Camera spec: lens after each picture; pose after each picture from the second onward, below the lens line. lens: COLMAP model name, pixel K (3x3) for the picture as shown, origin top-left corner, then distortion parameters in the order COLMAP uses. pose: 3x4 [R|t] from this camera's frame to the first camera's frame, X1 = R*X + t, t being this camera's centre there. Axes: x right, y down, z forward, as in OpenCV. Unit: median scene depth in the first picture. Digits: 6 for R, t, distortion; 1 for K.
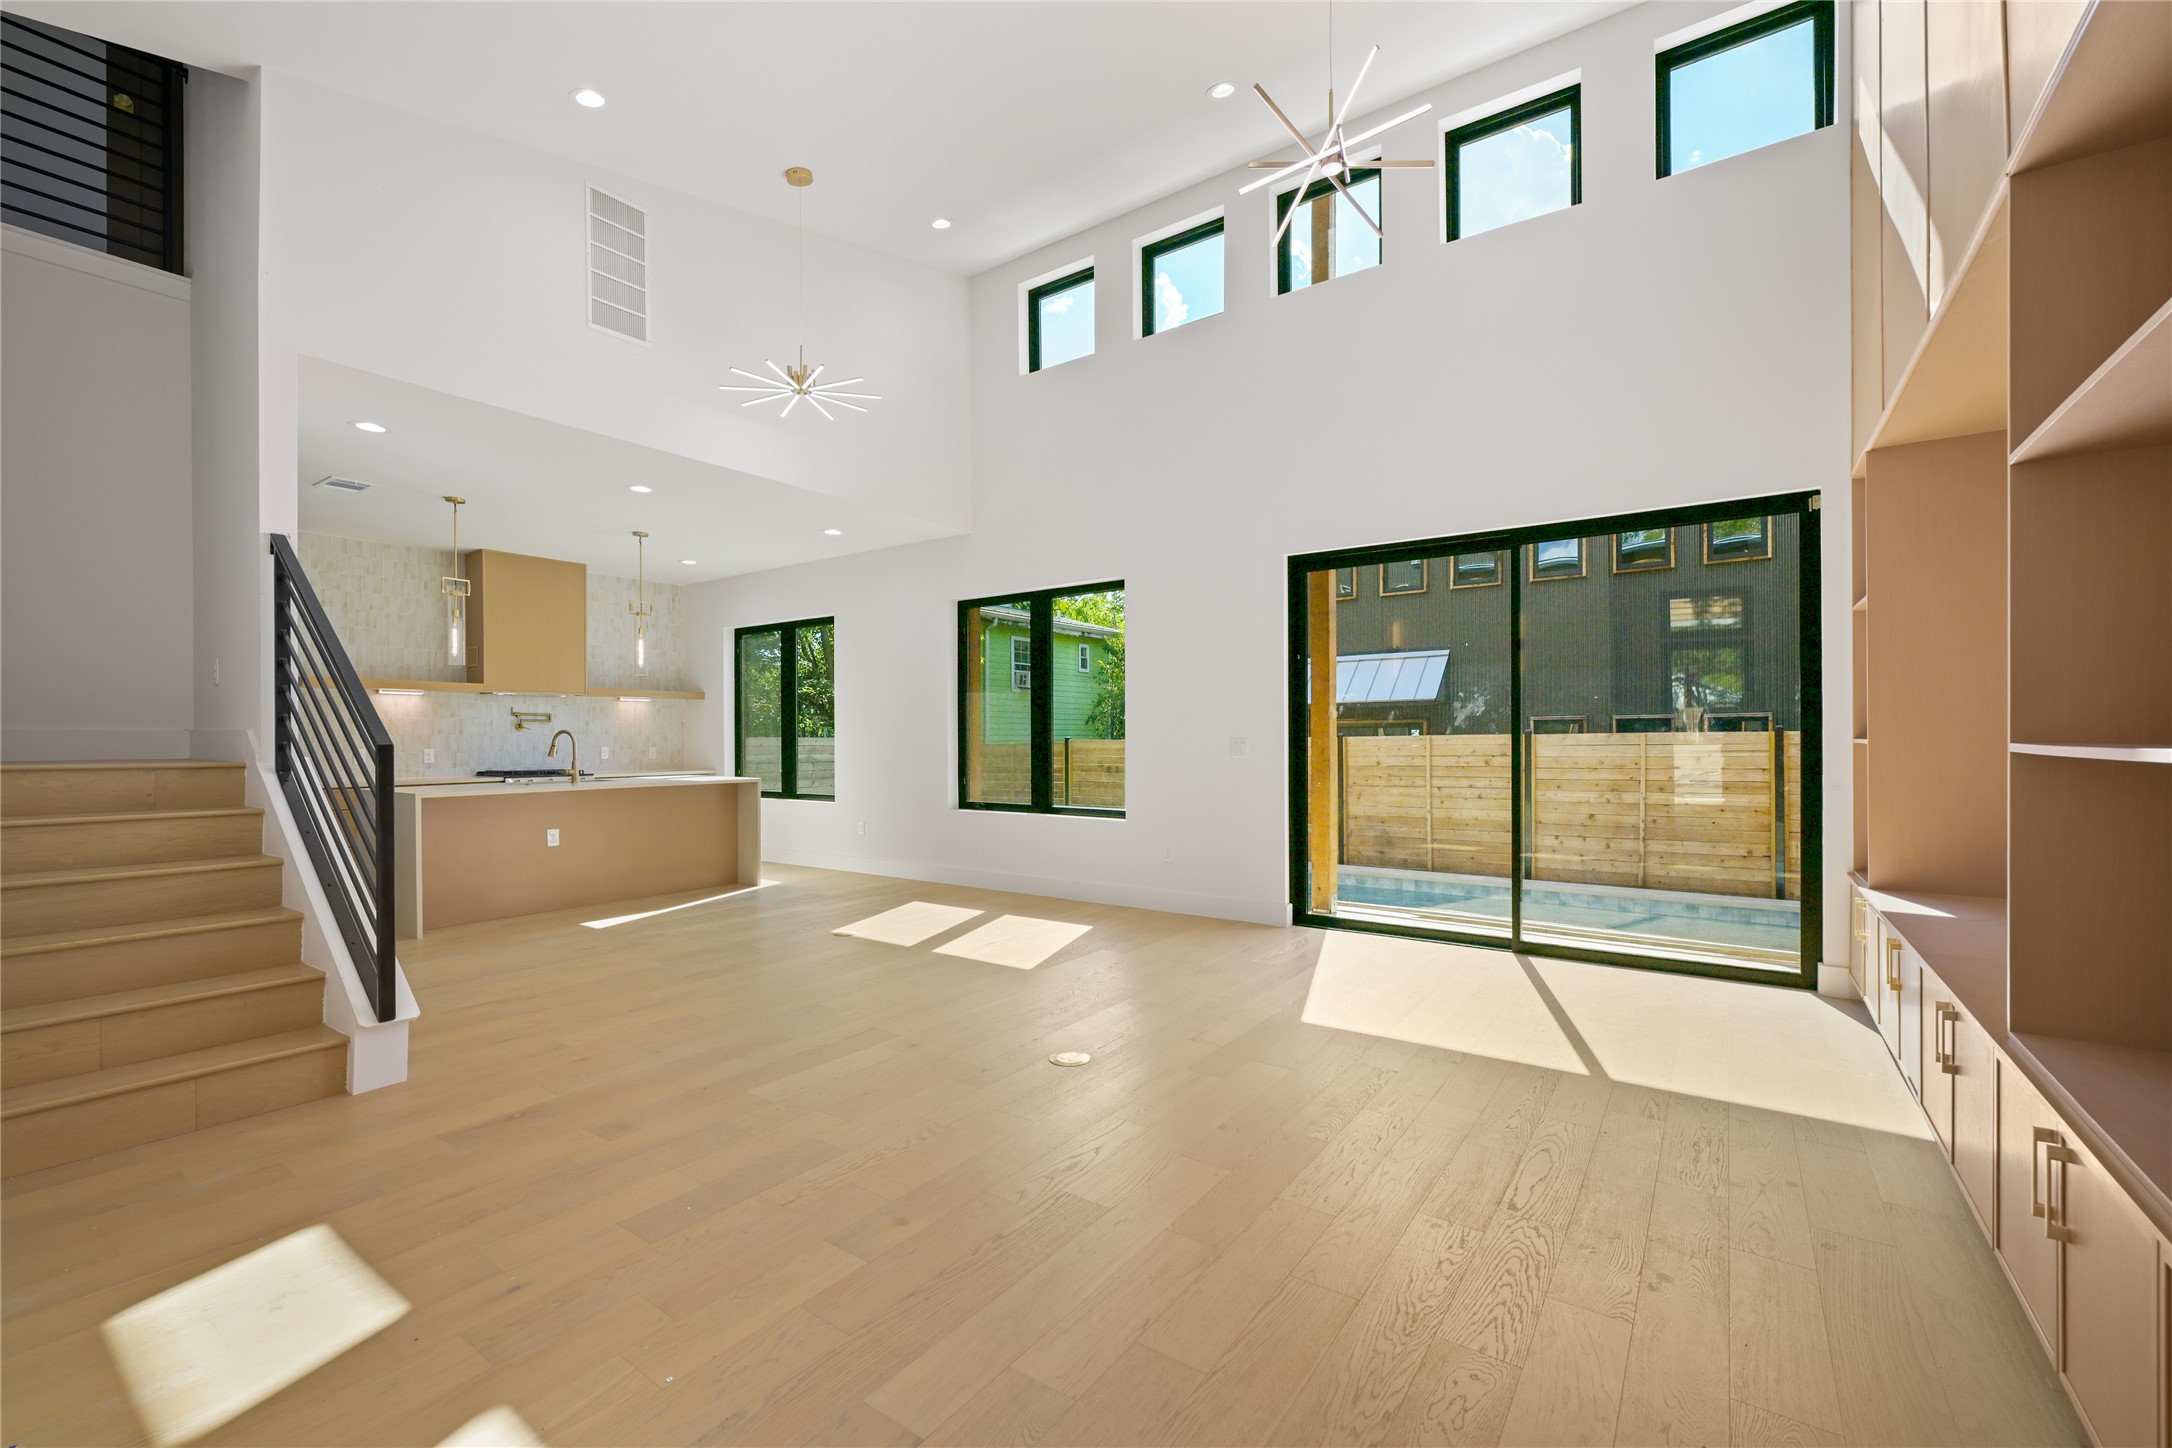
lens RADIAL K [[896.4, 0, 1089.4], [0, 896.4, 739.2], [0, 0, 1]] dist [0.000311, -0.000289]
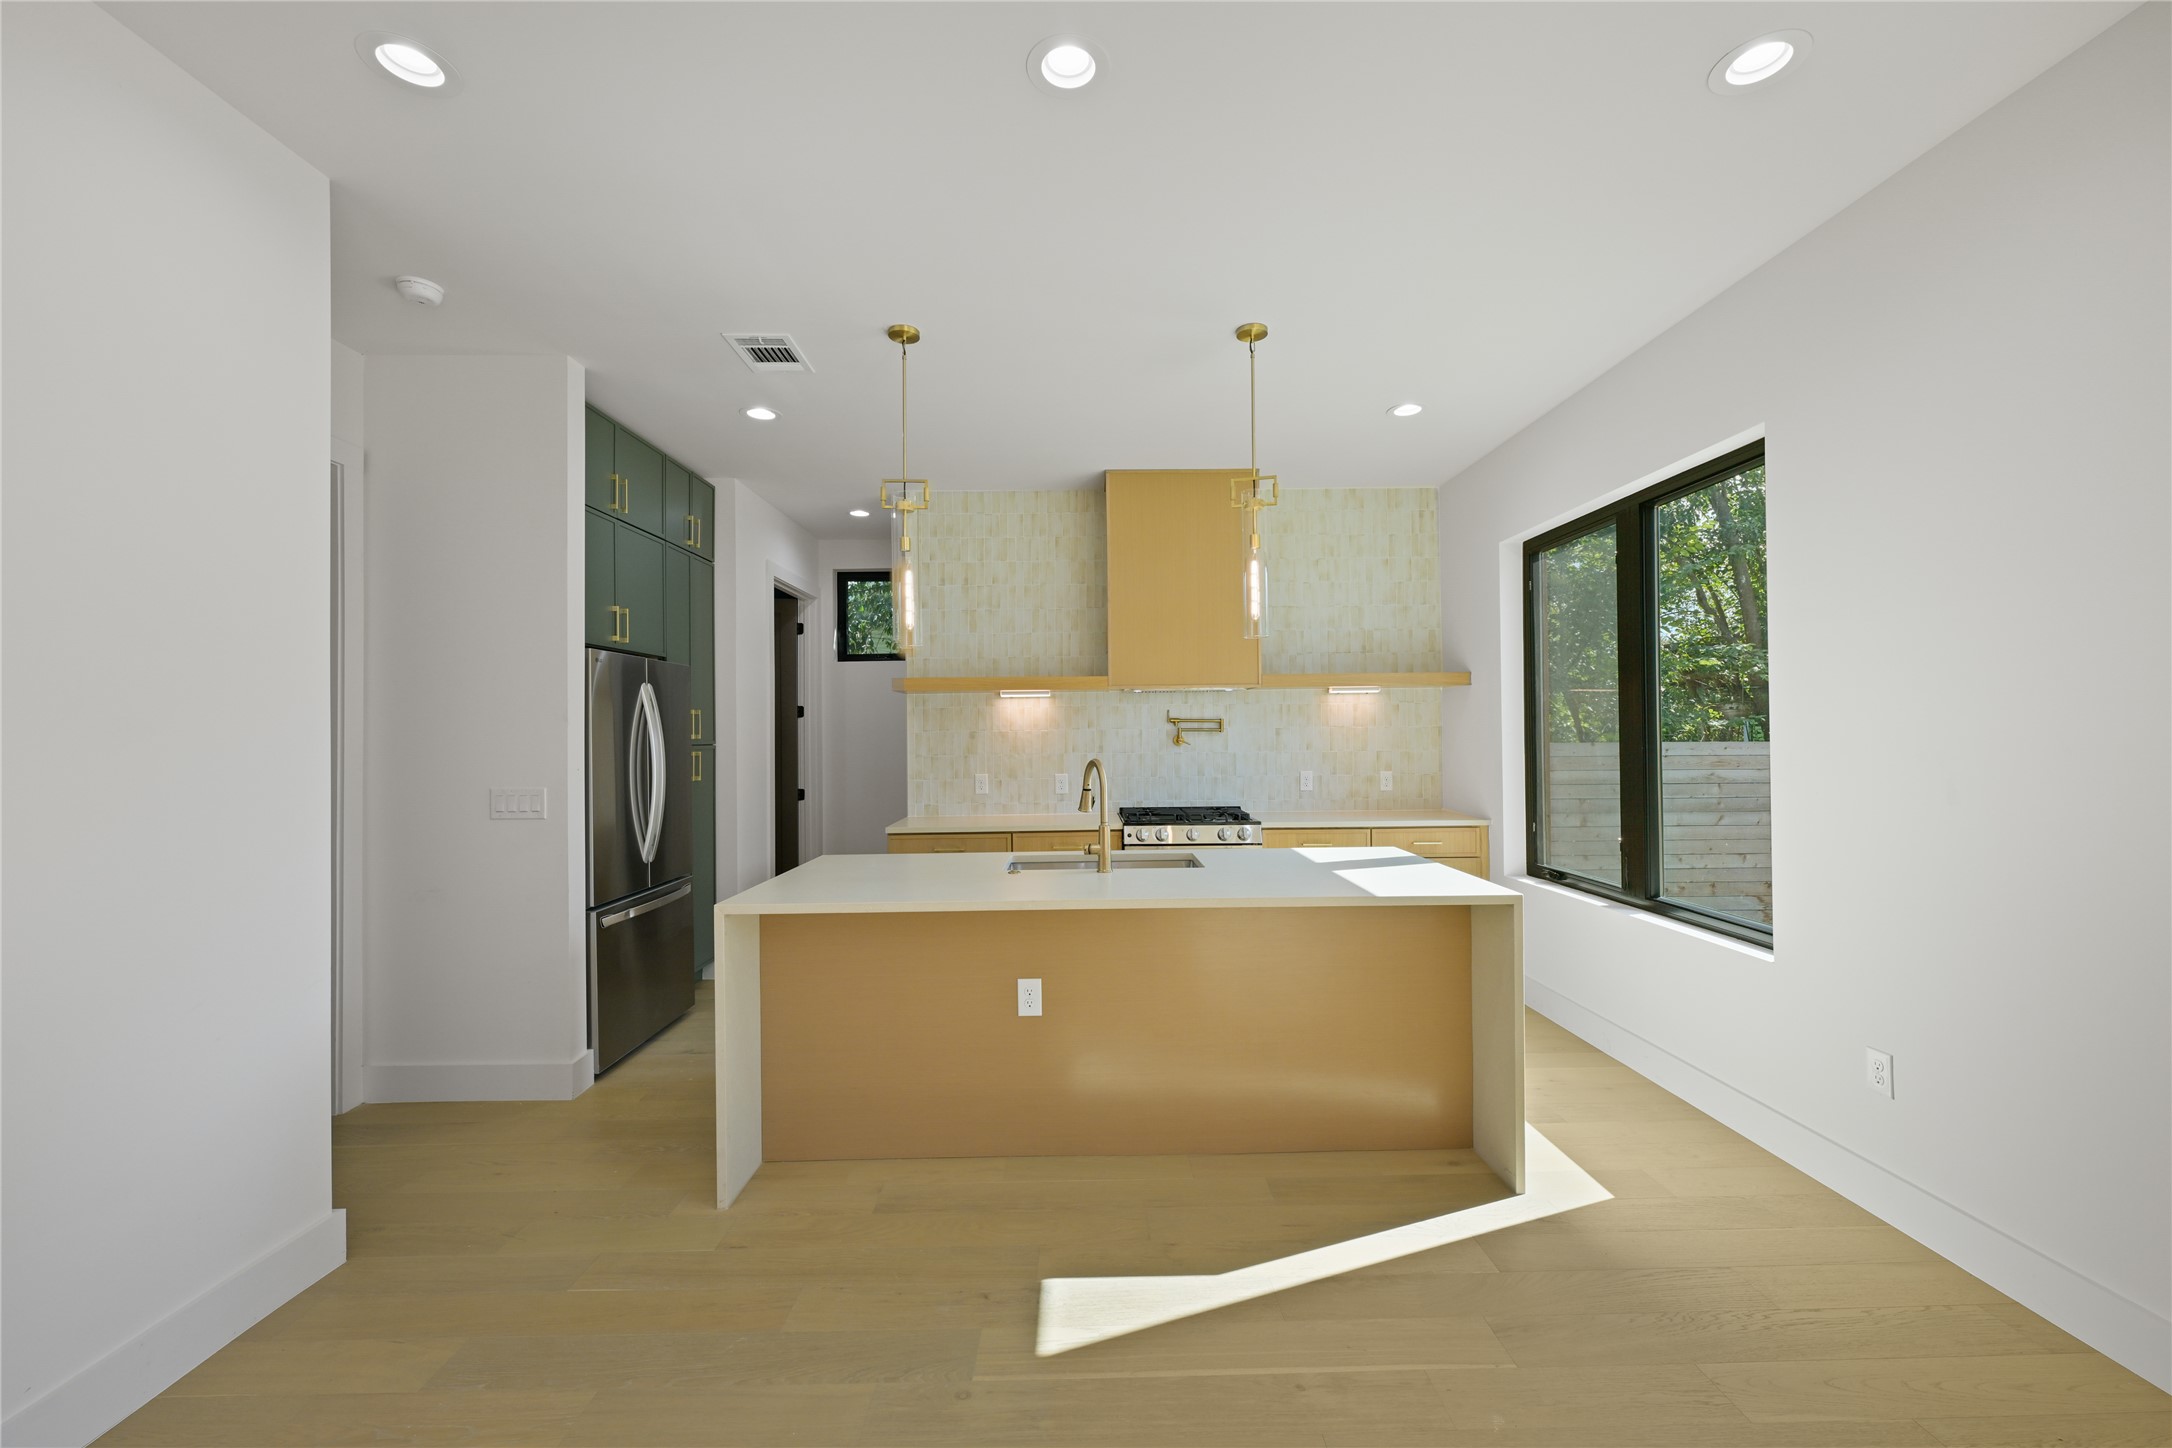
lens RADIAL K [[858.0, 0, 1091.4], [0, 858.0, 725.6], [0, 0, 1]] dist [0.001062, -0.000029]
pose [[0.590591, -0.009607, -0.806914, -0.183969], [0.006439, 0.999953, -0.007193, -0.022052], [0.806946, -0.000948, 0.590625, 0.634246]]
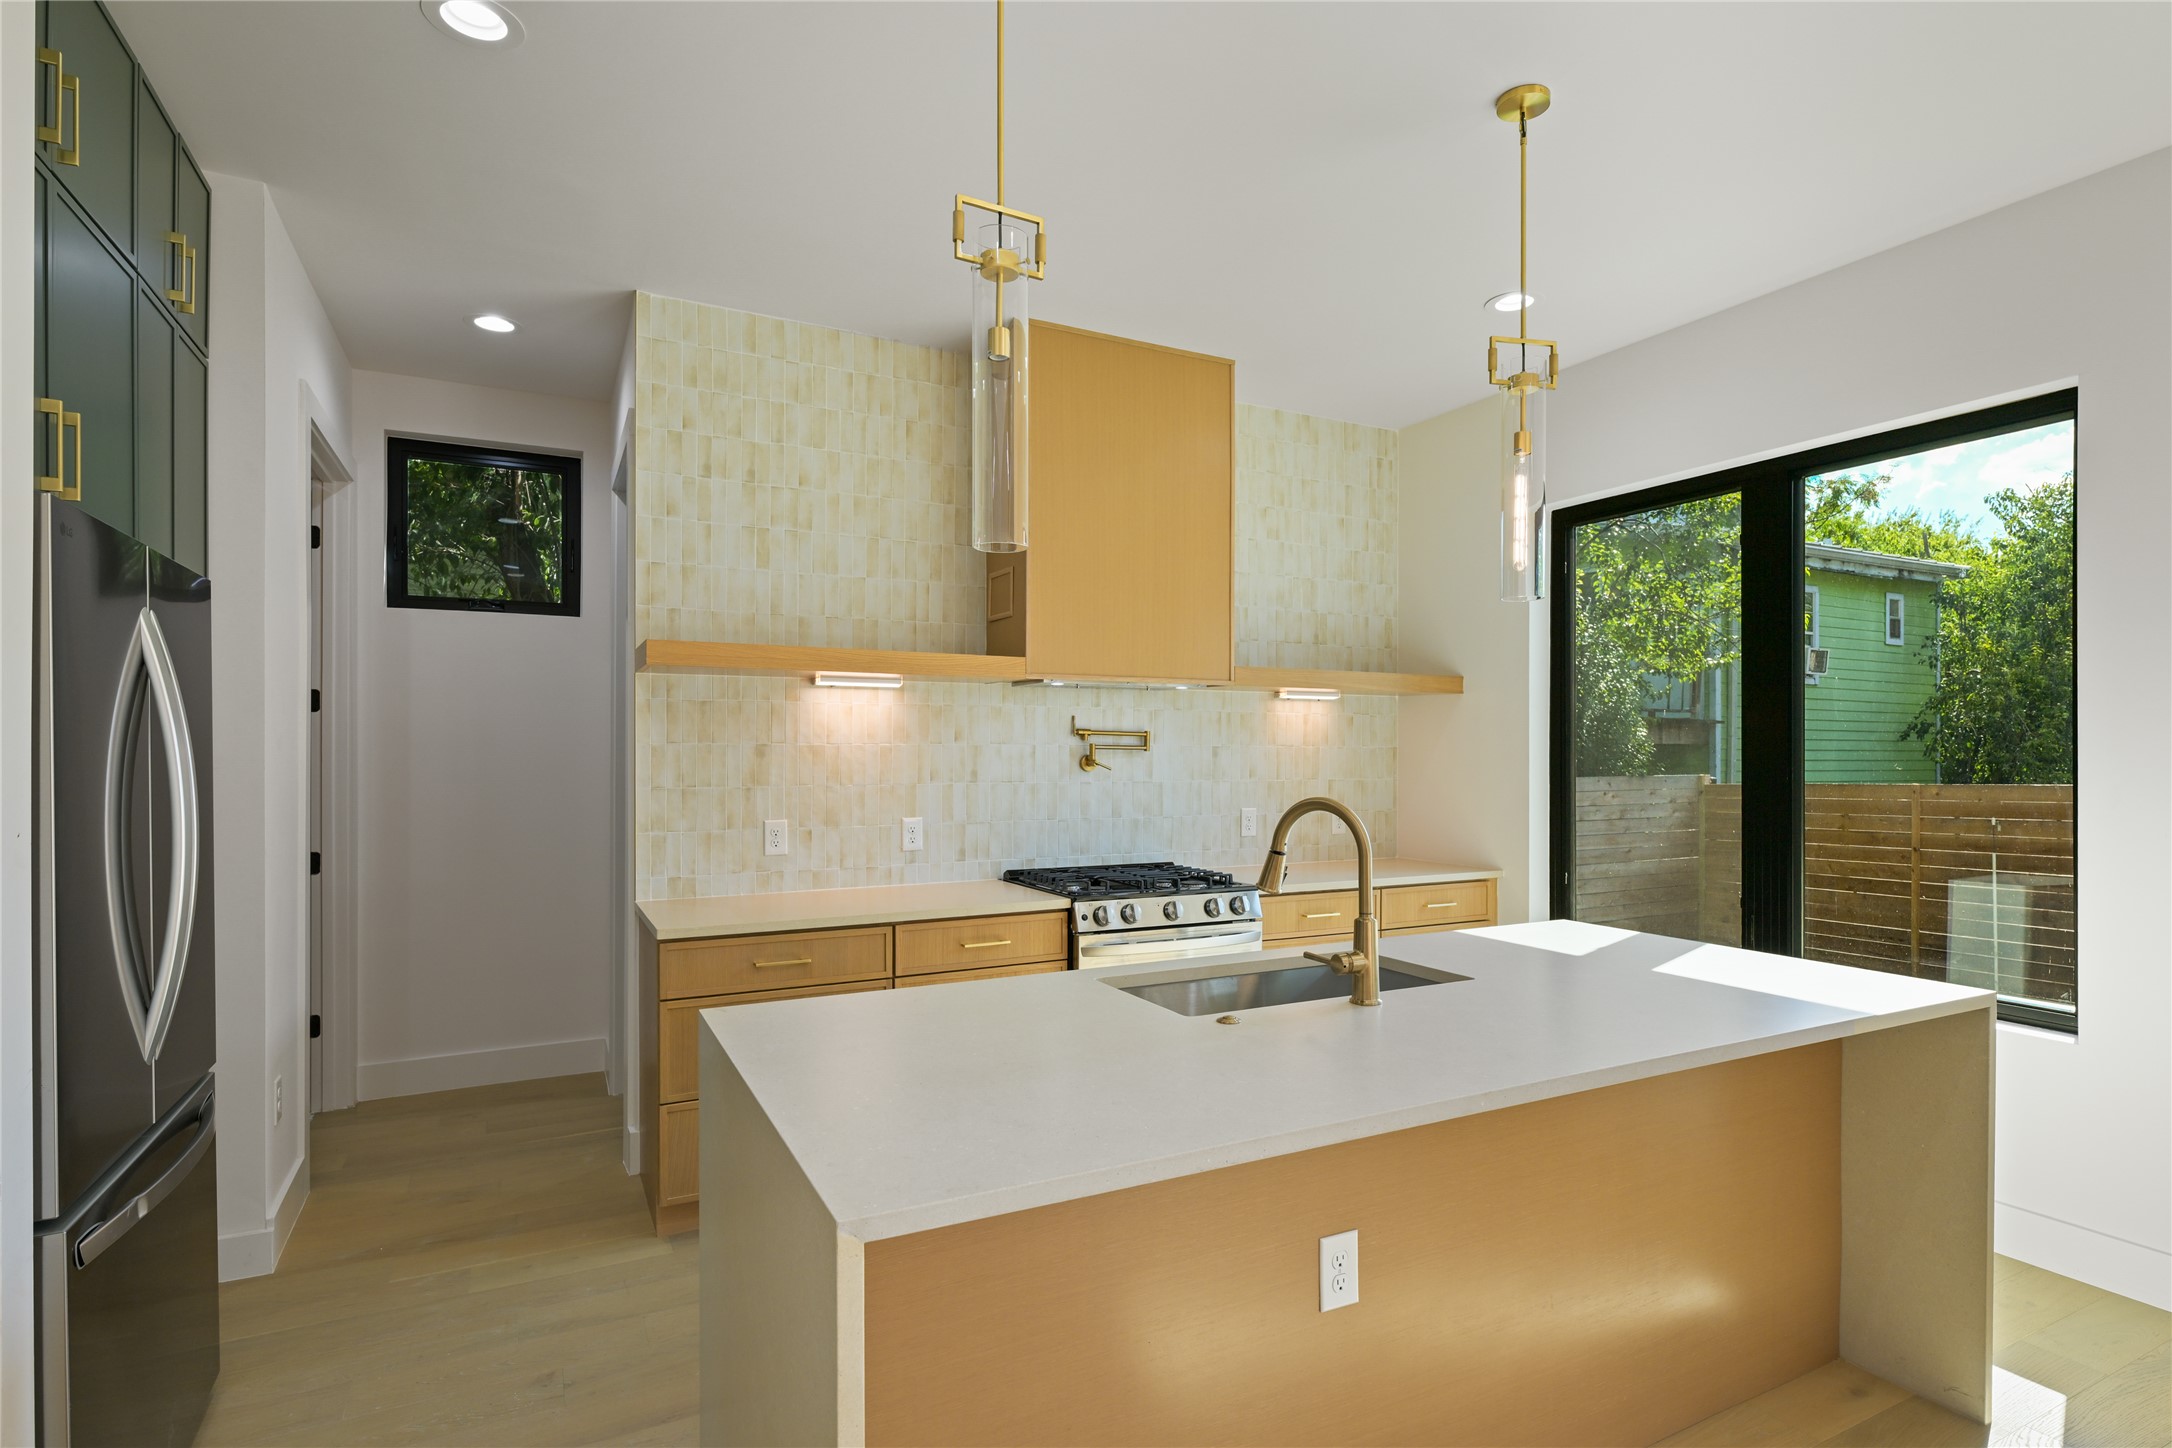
lens RADIAL K [[1087.8, 0, 1096.0], [0, 1087.8, 754.5], [0, 0, 1]] dist [0.000646, 0.000001]
pose [[0.891163, 0.007593, -0.453620, -0.437055], [-0.006923, 0.999971, 0.003137, -0.020999], [0.453631, 0.000345, 0.891190, 0.595536]]
